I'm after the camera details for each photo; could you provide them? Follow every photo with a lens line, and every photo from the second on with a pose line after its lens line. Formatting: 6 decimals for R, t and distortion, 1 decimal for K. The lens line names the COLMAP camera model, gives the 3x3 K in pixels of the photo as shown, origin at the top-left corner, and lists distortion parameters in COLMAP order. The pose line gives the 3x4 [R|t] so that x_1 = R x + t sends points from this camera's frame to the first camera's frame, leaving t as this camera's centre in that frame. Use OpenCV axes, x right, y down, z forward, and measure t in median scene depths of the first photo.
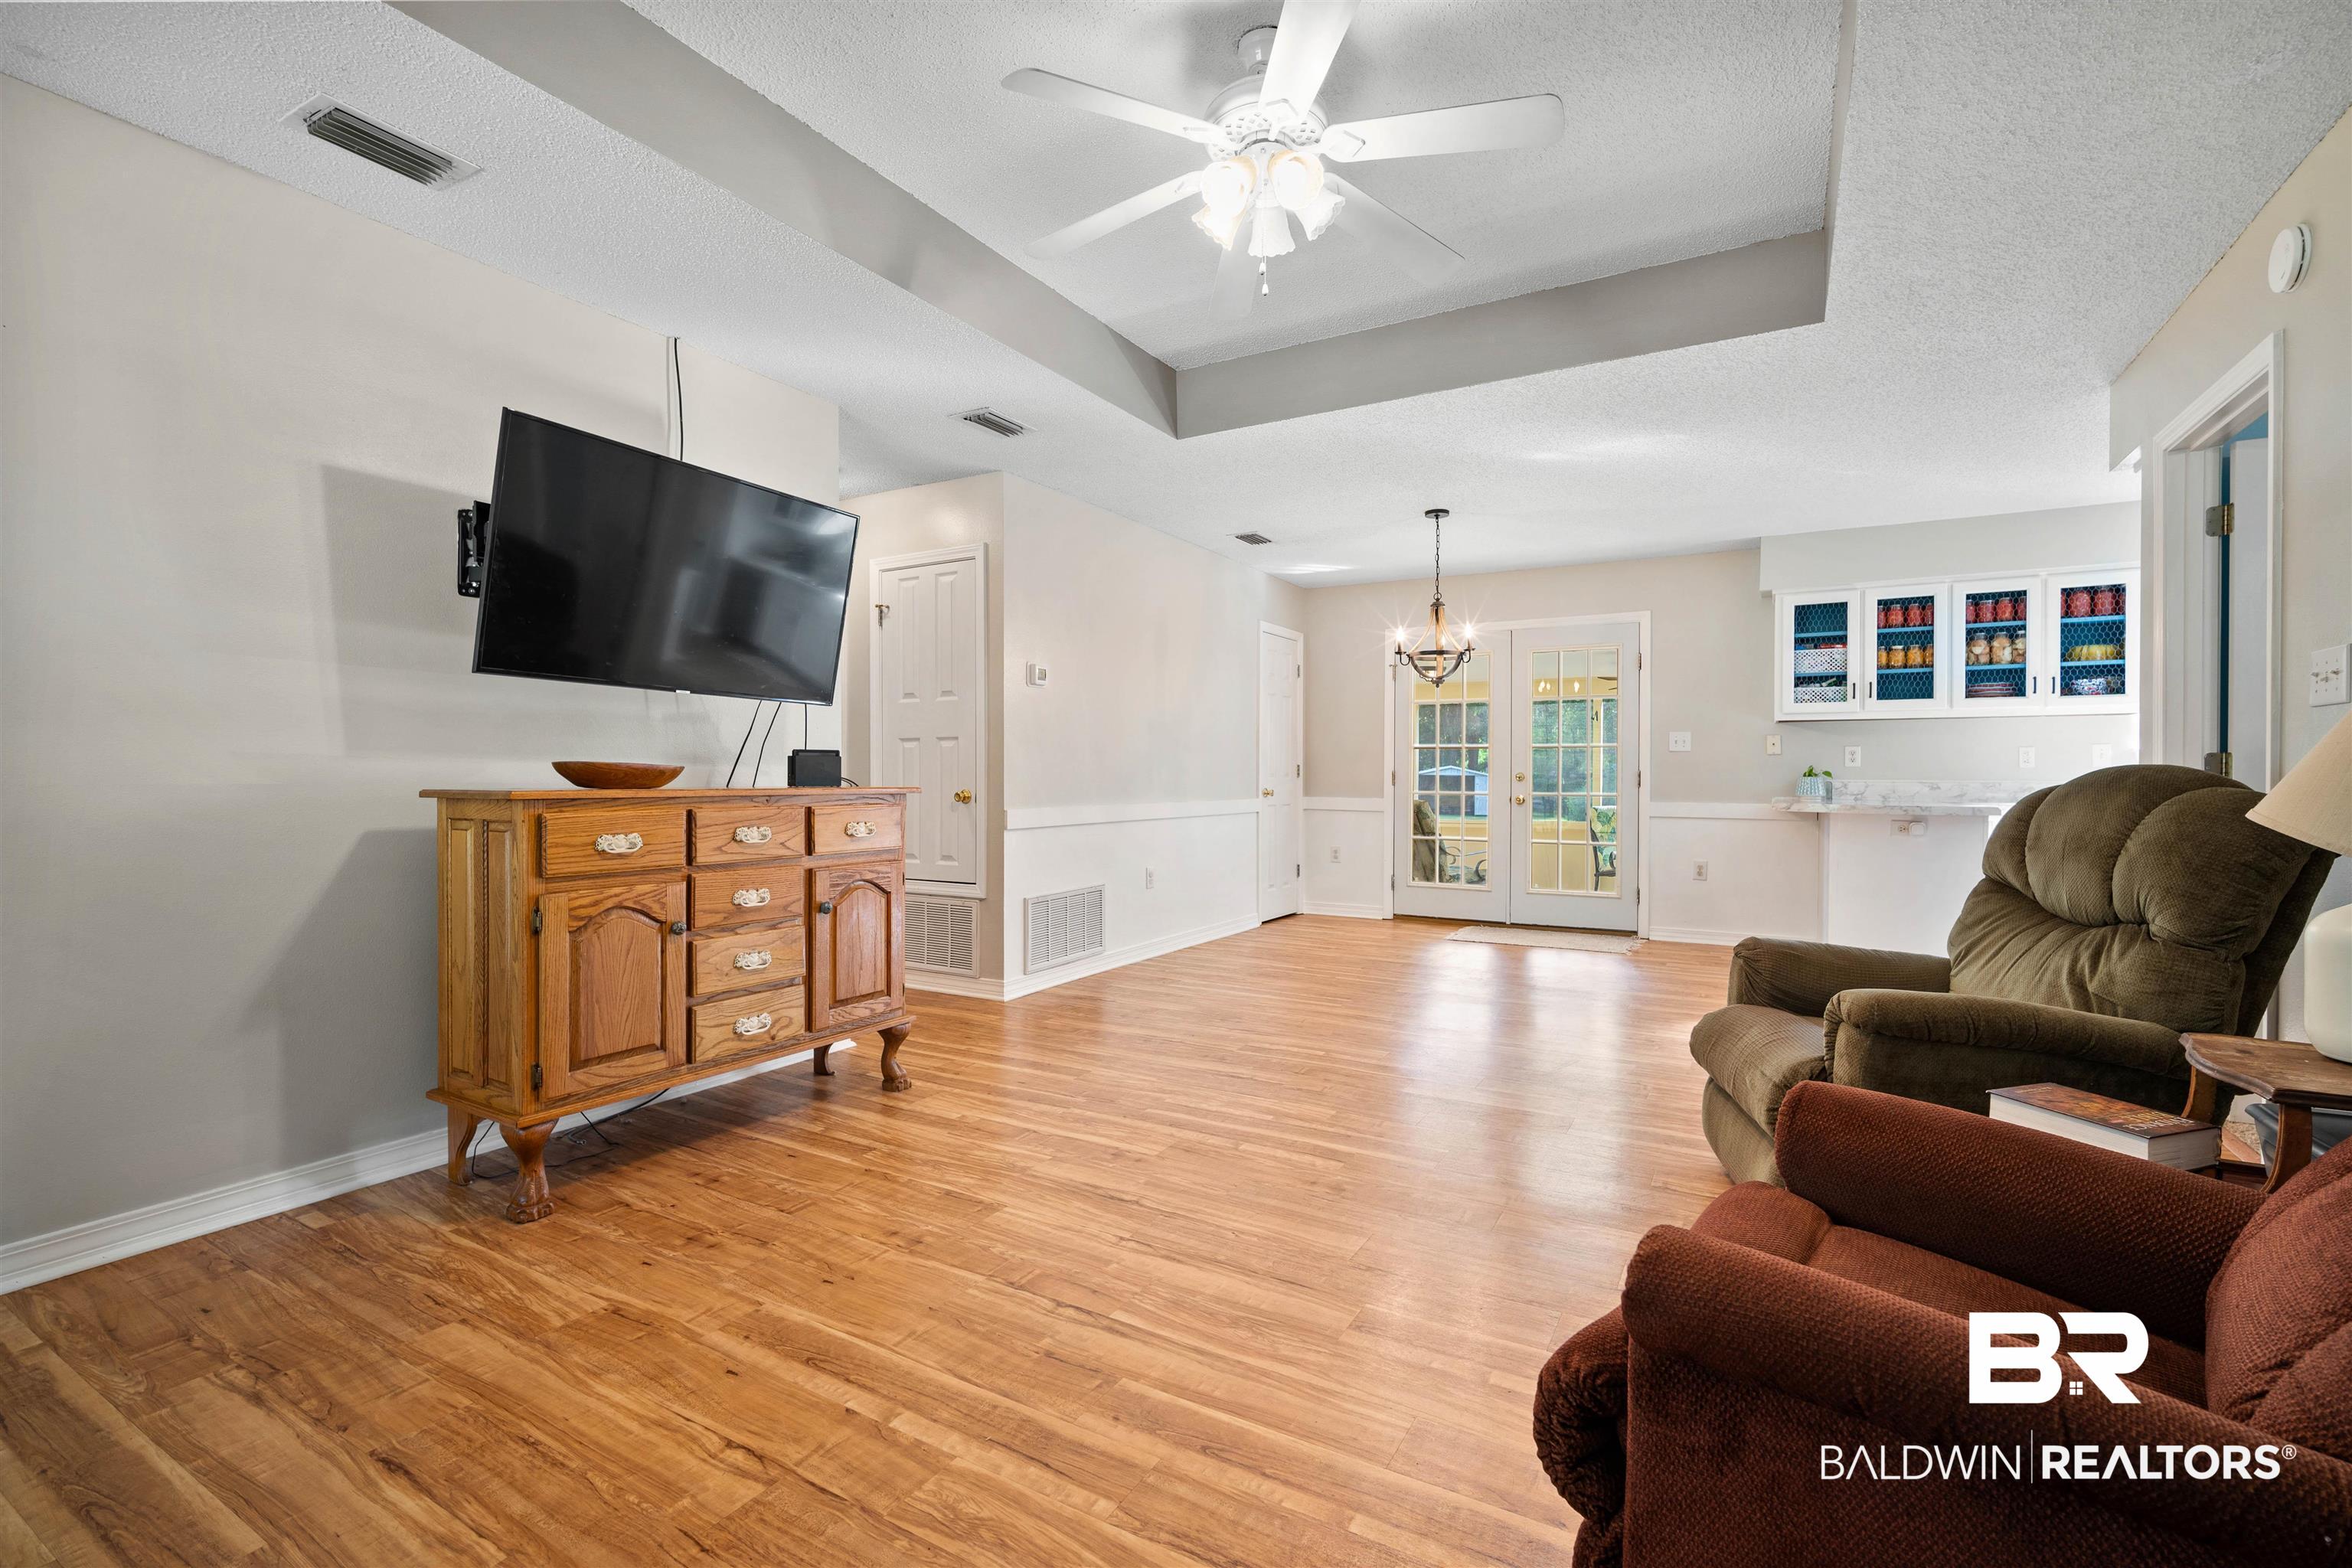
lens RADIAL K [[1025.7, 0, 1176.0], [0, 1025.7, 784.0], [0, 0, 1]] dist [-0.011280, -0.000144]
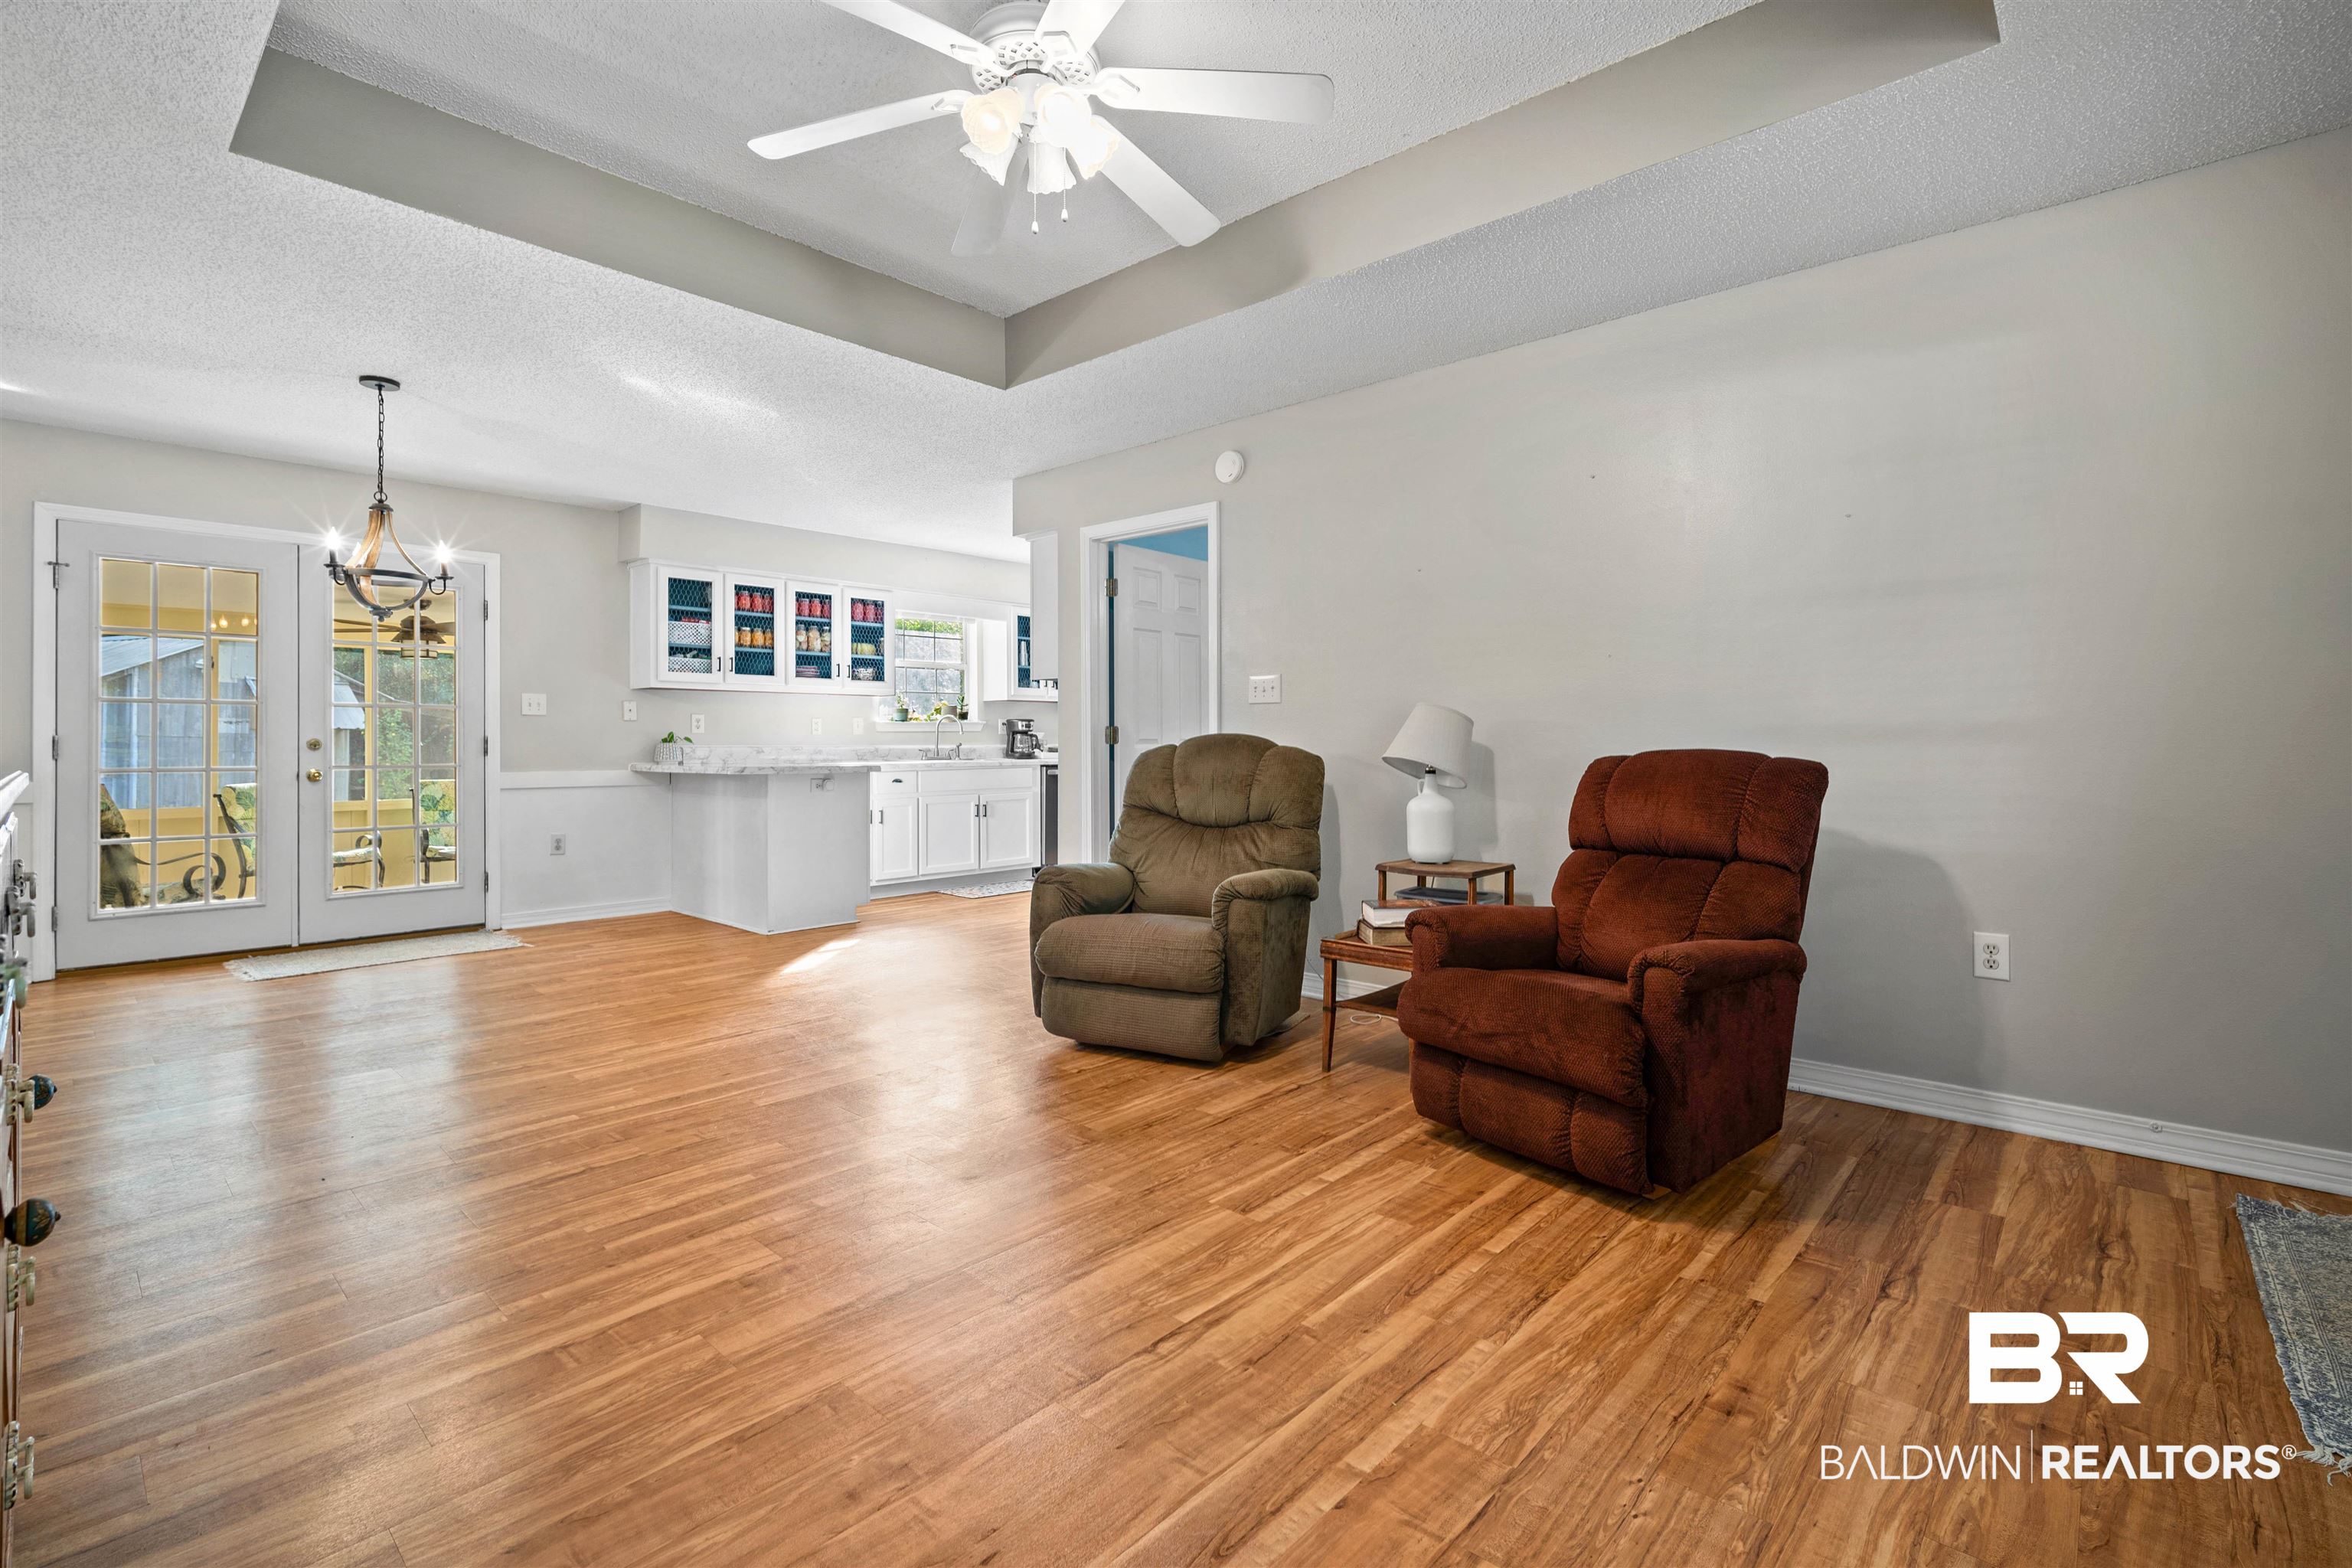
lens RADIAL K [[1070.0, 0, 1178.2], [0, 1070.0, 733.7], [0, 0, 1]] dist [-0.010819, 0.000022]
pose [[0.201583, 0.005203, 0.979458, -0.575909], [0.010798, 0.999913, -0.007534, -0.003687], [-0.979412, 0.012095, 0.201510, 0.455614]]
